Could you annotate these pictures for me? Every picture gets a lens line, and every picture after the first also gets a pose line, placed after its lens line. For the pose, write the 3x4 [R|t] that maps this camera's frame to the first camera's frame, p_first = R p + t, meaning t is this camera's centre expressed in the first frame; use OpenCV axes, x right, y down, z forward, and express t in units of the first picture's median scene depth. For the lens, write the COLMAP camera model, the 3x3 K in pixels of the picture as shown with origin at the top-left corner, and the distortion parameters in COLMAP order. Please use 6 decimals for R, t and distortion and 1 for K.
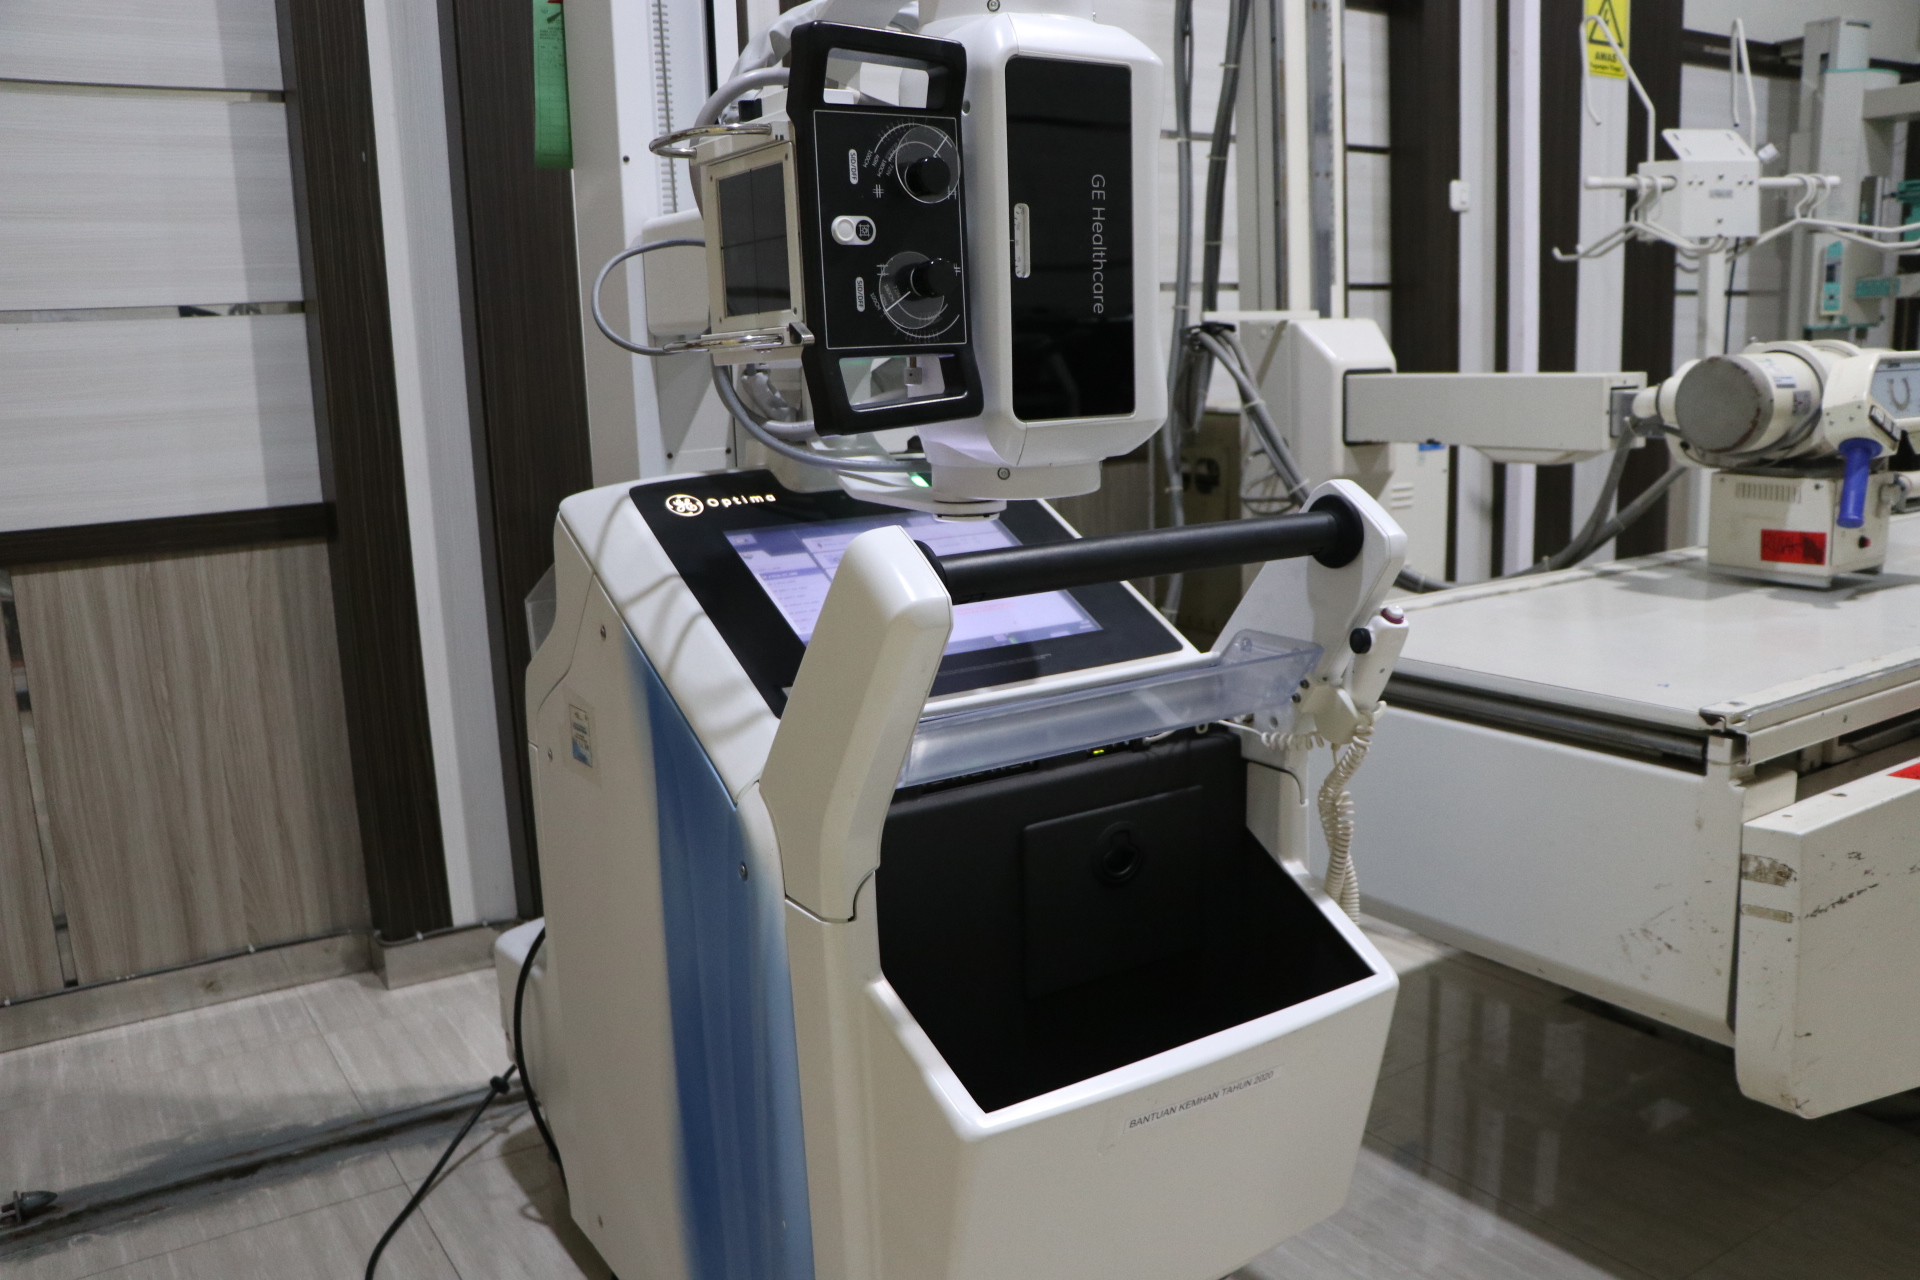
lens RADIAL K [[1561.8, 0, 960.0], [0, 1561.8, 640.0], [0, 0, 1]] dist [-0.191974, 0.149170]
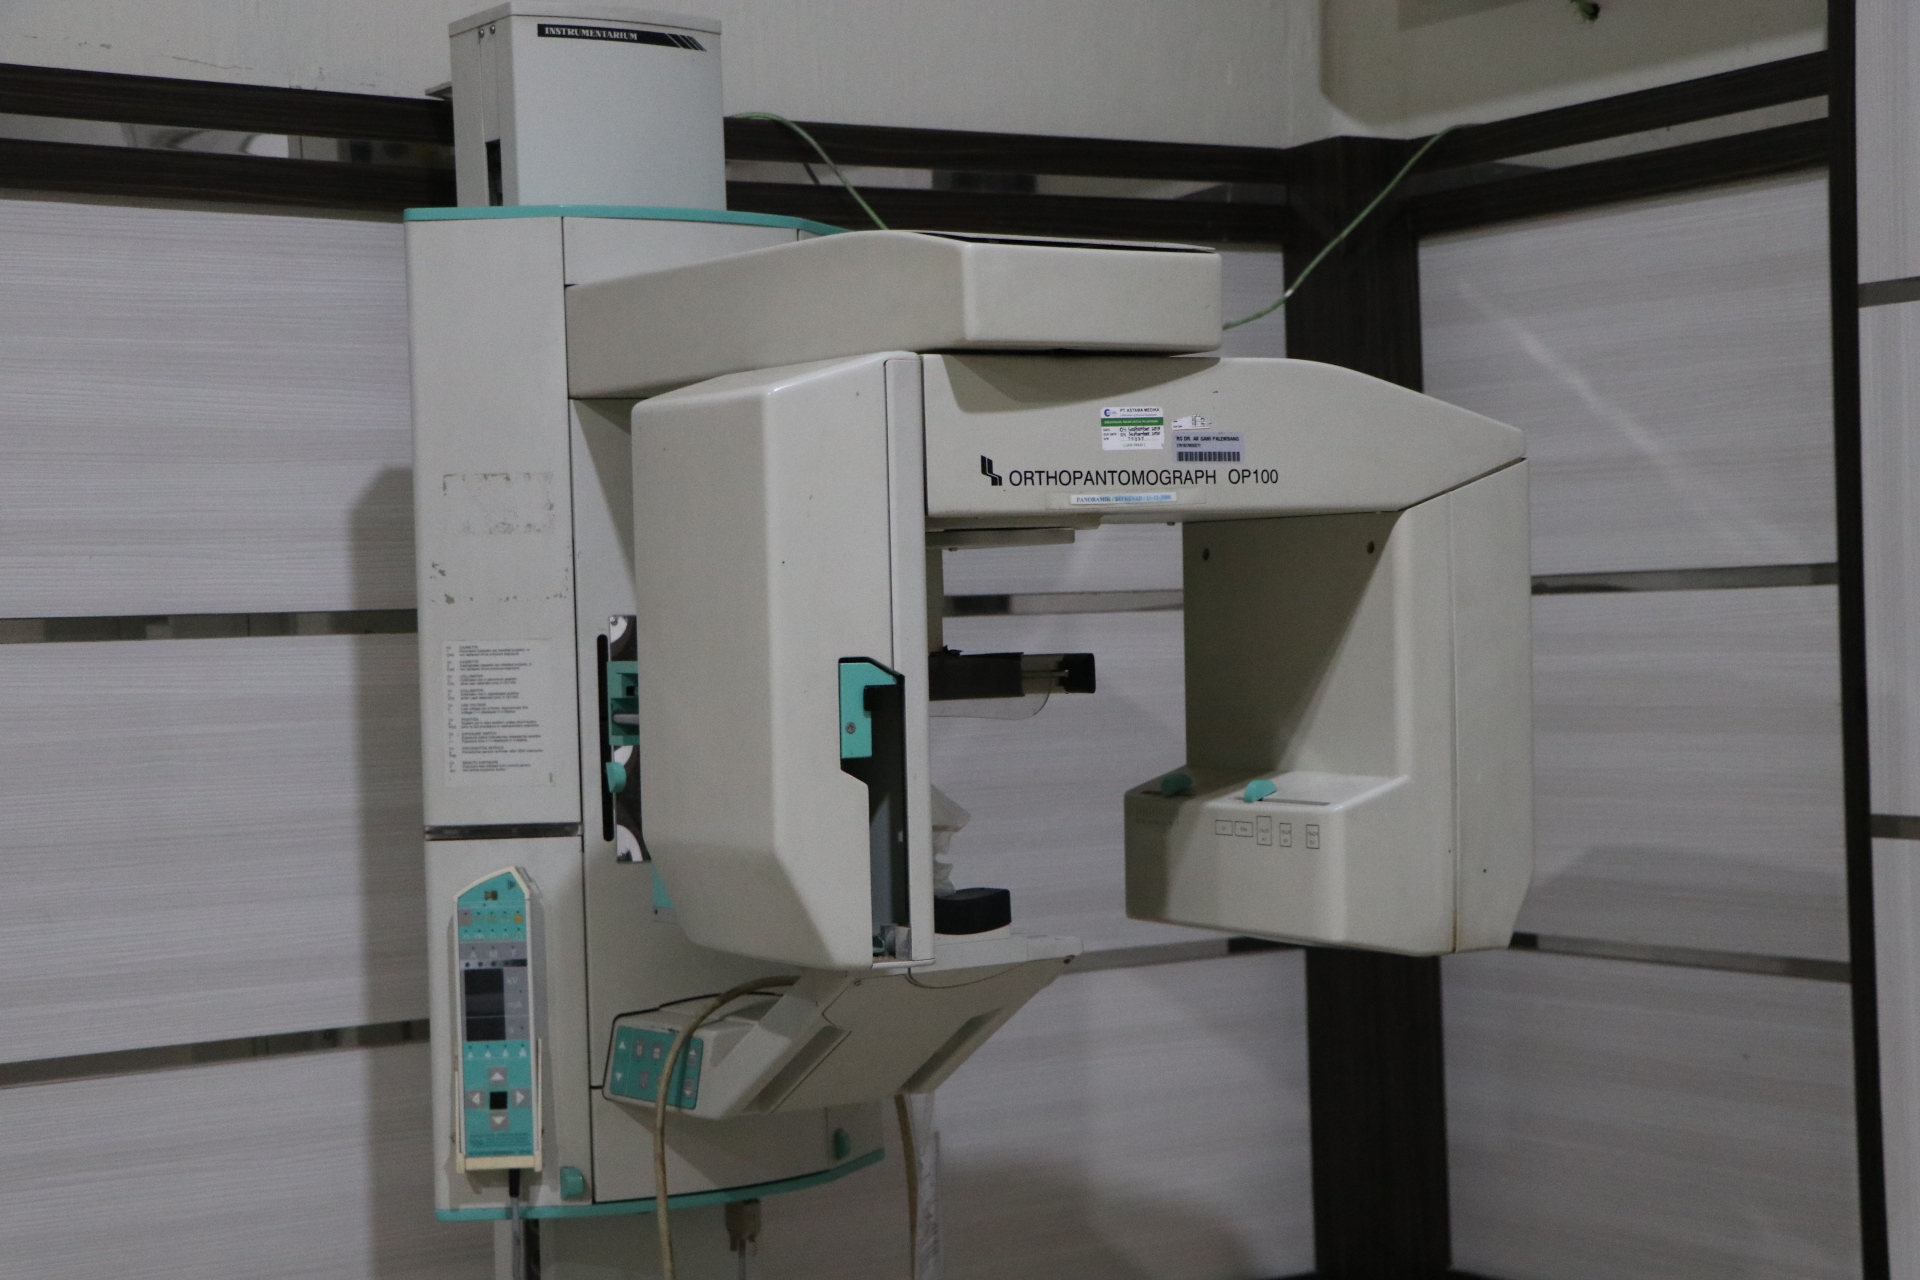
lens RADIAL K [[3302.1, 0, 961.5], [0, 3302.1, 592.2], [0, 0, 1]] dist [0.160774, -0.030968]
pose [[0.999569, 0.004043, 0.029089, 1.172673], [0.001868, 0.979723, -0.200349, -0.367683], [-0.029309, 0.200316, 0.979293, 0.798677]]
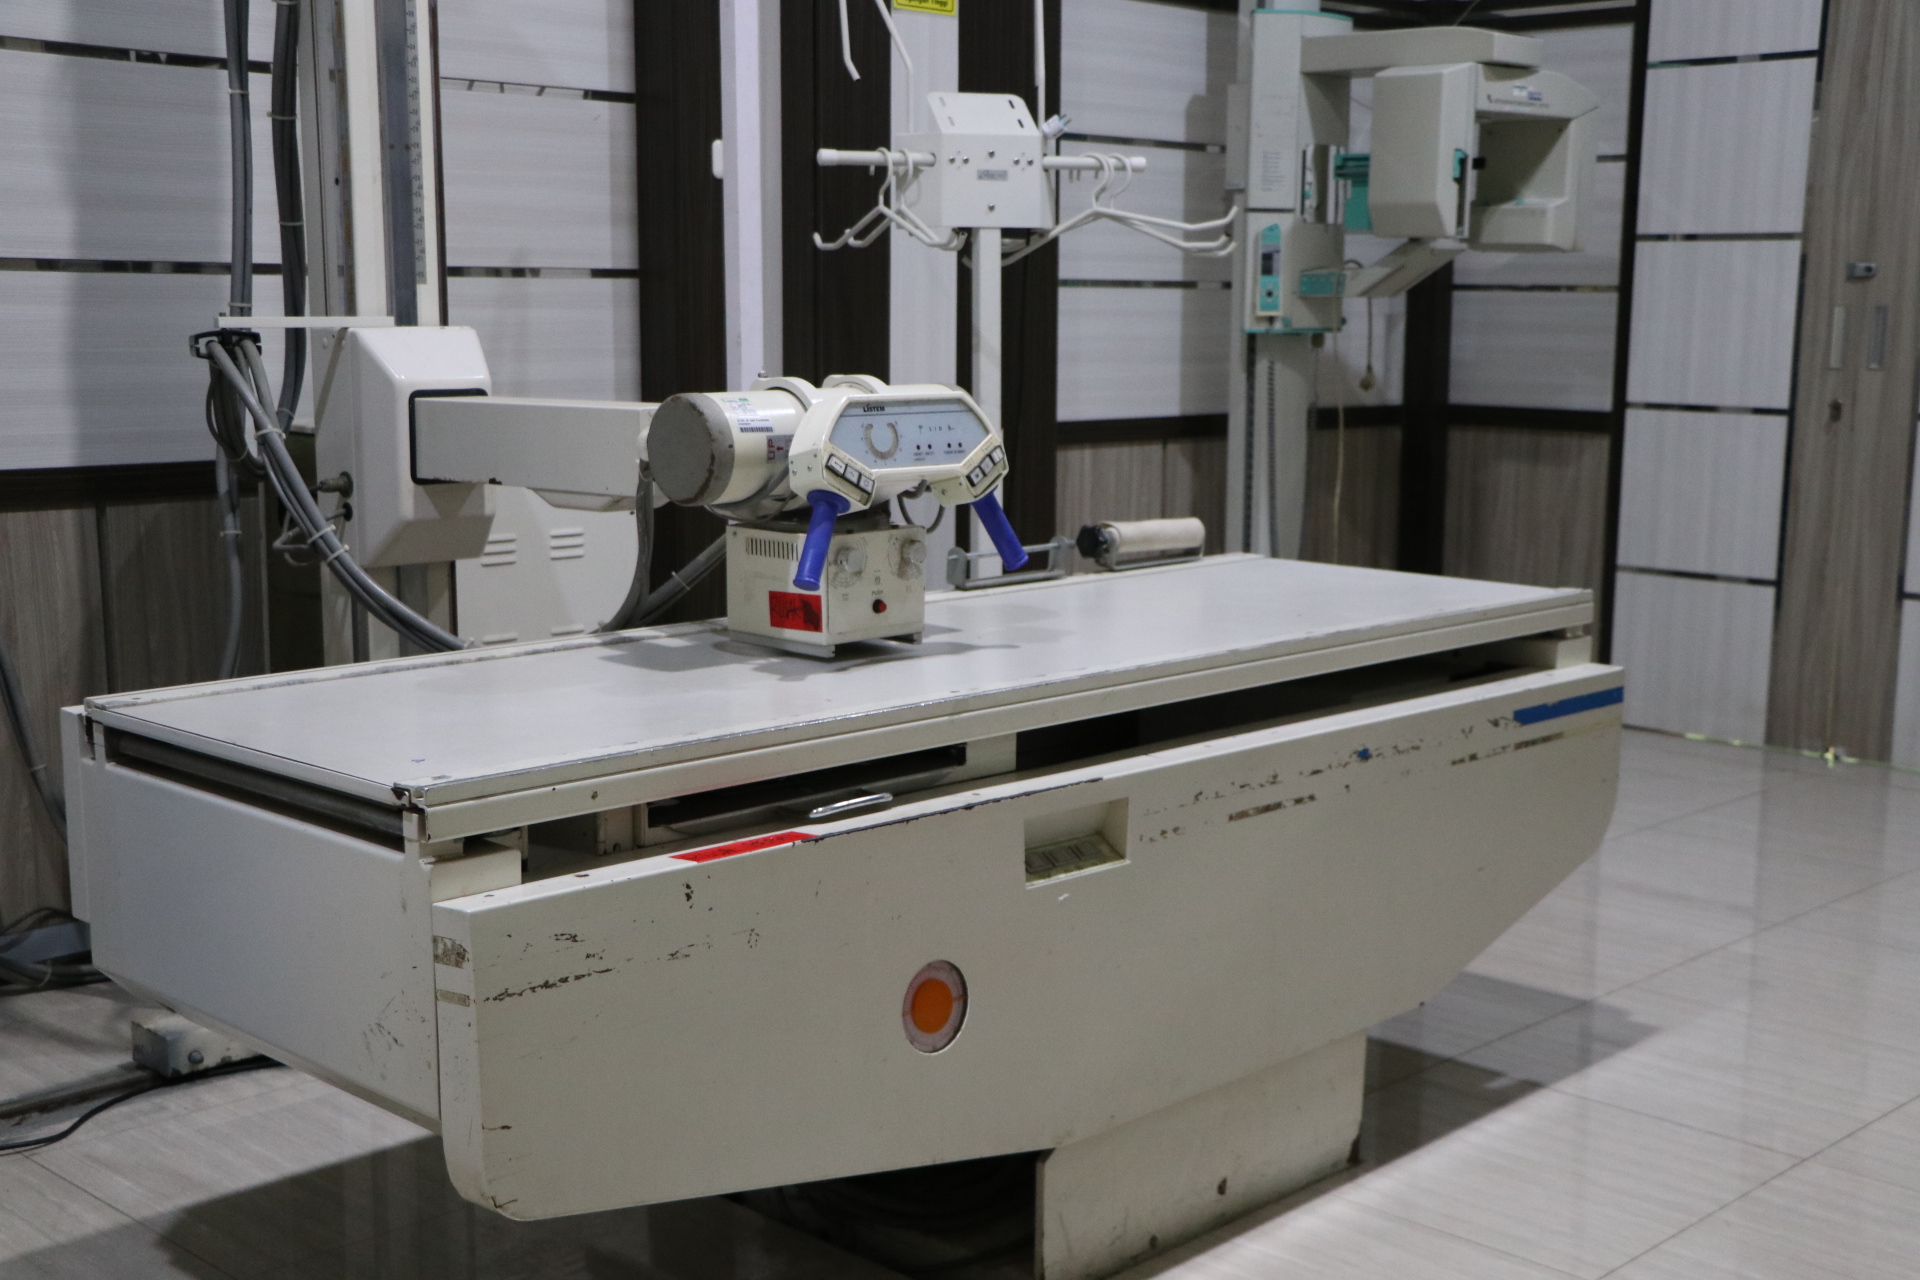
lens RADIAL K [[2294.0, 0, 960.0], [0, 2294.0, 640.0], [0, 0, 1]] dist [-0.014895, -0.006624]
pose [[0.975228, 0.009593, 0.220996, 0.286490], [-0.000234, 0.999103, -0.042336, 0.009403], [-0.221204, 0.041235, 0.974355, -0.271569]]
